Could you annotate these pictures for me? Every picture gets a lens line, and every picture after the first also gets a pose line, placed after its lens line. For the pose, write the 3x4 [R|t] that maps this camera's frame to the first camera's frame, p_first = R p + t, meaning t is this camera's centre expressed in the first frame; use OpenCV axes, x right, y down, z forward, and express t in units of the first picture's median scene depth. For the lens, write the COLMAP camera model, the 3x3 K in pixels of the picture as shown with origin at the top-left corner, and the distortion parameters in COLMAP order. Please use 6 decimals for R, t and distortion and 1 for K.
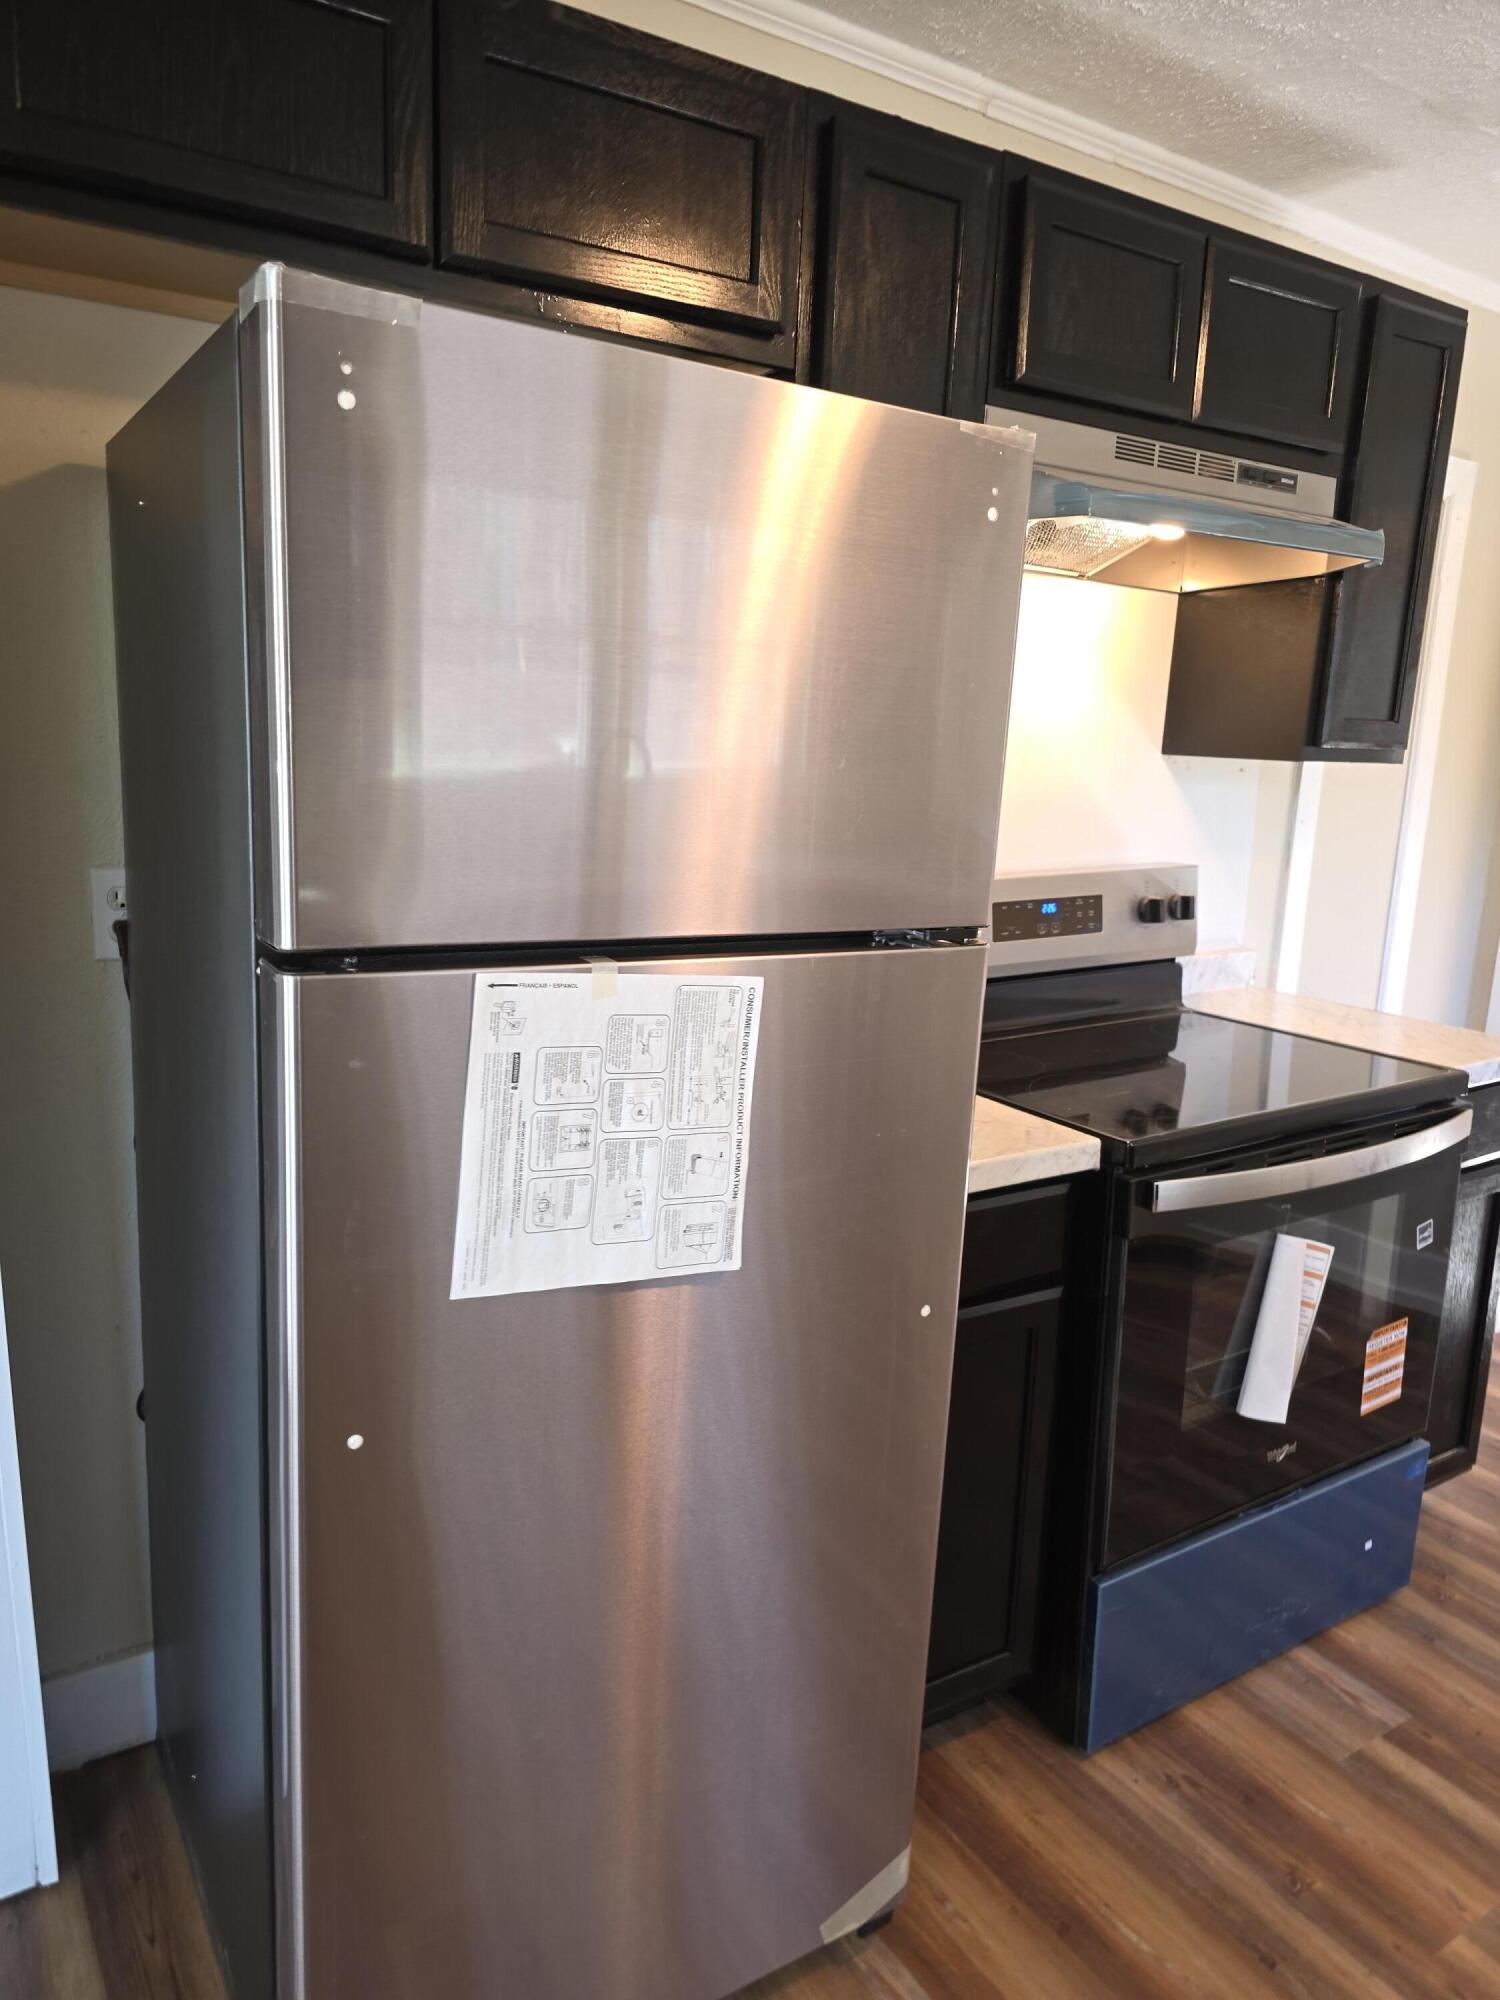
lens RADIAL K [[1354.1, 0, 757.1], [0, 1354.1, 1000.8], [0, 0, 1]] dist [0.056668, -0.046753]
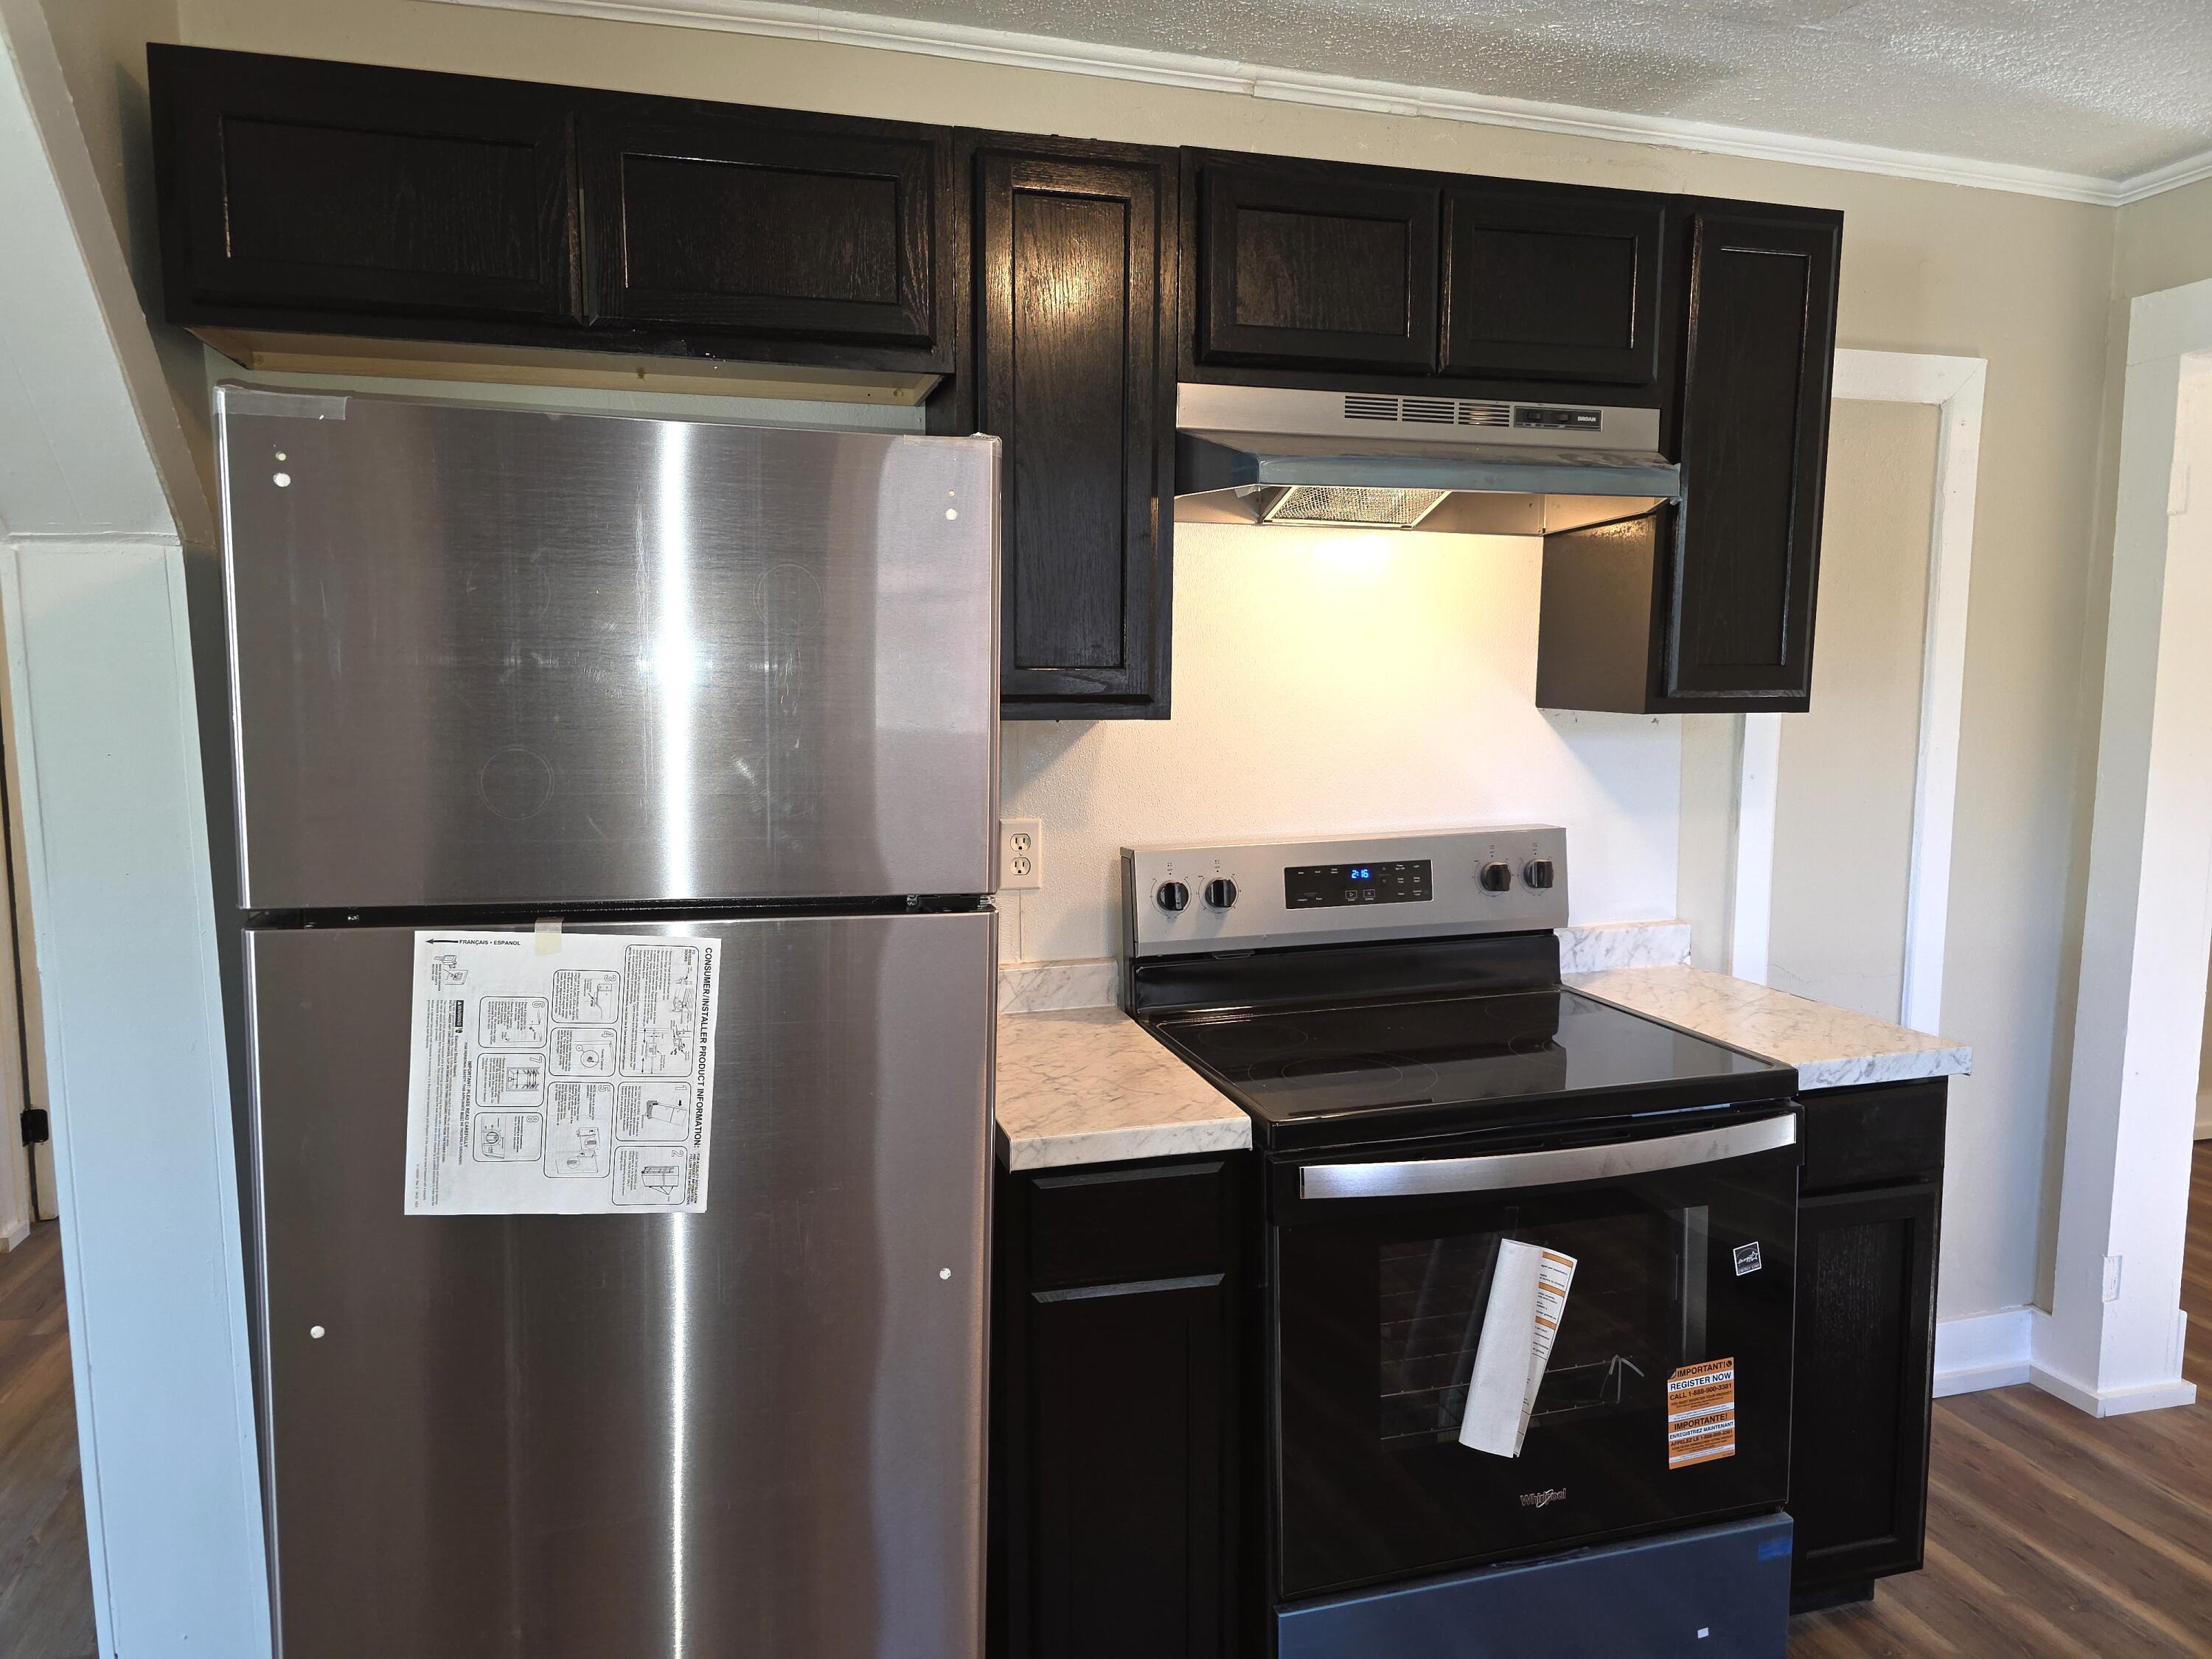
lens RADIAL K [[1497.6, 0, 1103.1], [0, 1497.6, 821.6], [0, 0, 1]] dist [0.056668, -0.046753]
pose [[0.958595, -0.003927, -0.284746, 0.417129], [-0.023817, 0.995296, -0.093906, -0.003285], [0.283775, 0.096800, 0.953992, -0.051136]]
